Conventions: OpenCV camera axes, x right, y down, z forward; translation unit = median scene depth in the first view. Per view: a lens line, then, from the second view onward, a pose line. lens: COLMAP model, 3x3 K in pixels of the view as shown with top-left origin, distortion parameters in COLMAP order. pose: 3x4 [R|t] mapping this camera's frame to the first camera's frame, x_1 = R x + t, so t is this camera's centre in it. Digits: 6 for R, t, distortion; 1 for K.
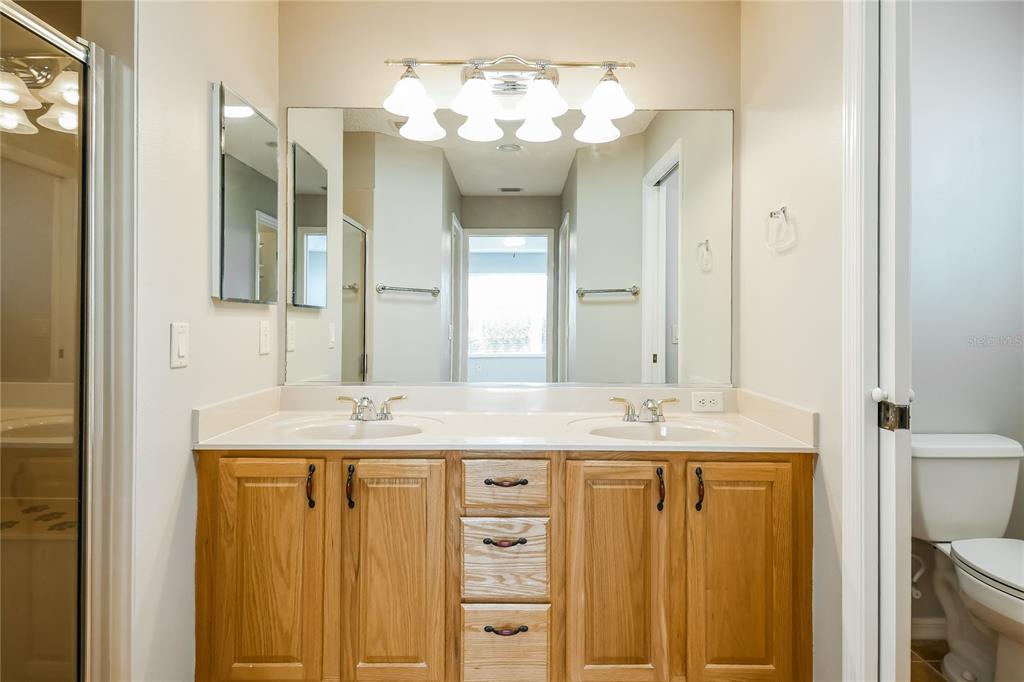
lens RADIAL K [[566.9, 0, 511.8], [0, 566.9, 340.7], [0, 0, 1]] dist [0.021657, 0.001522]
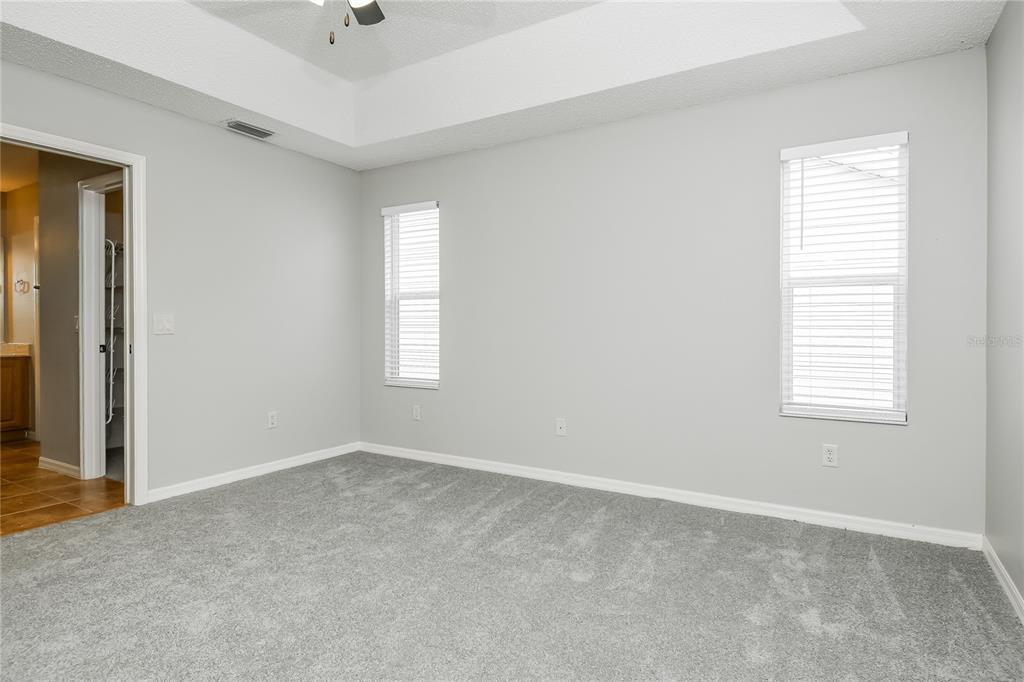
lens RADIAL K [[566.9, 0, 512.0], [0, 566.9, 335.8], [0, 0, 1]] dist [0.021657, 0.001522]
pose [[0.524876, -0.006264, 0.851156, -0.899312], [-0.004866, 0.999934, 0.010360, 0.018334], [-0.851165, -0.009579, 0.524811, -3.291501]]
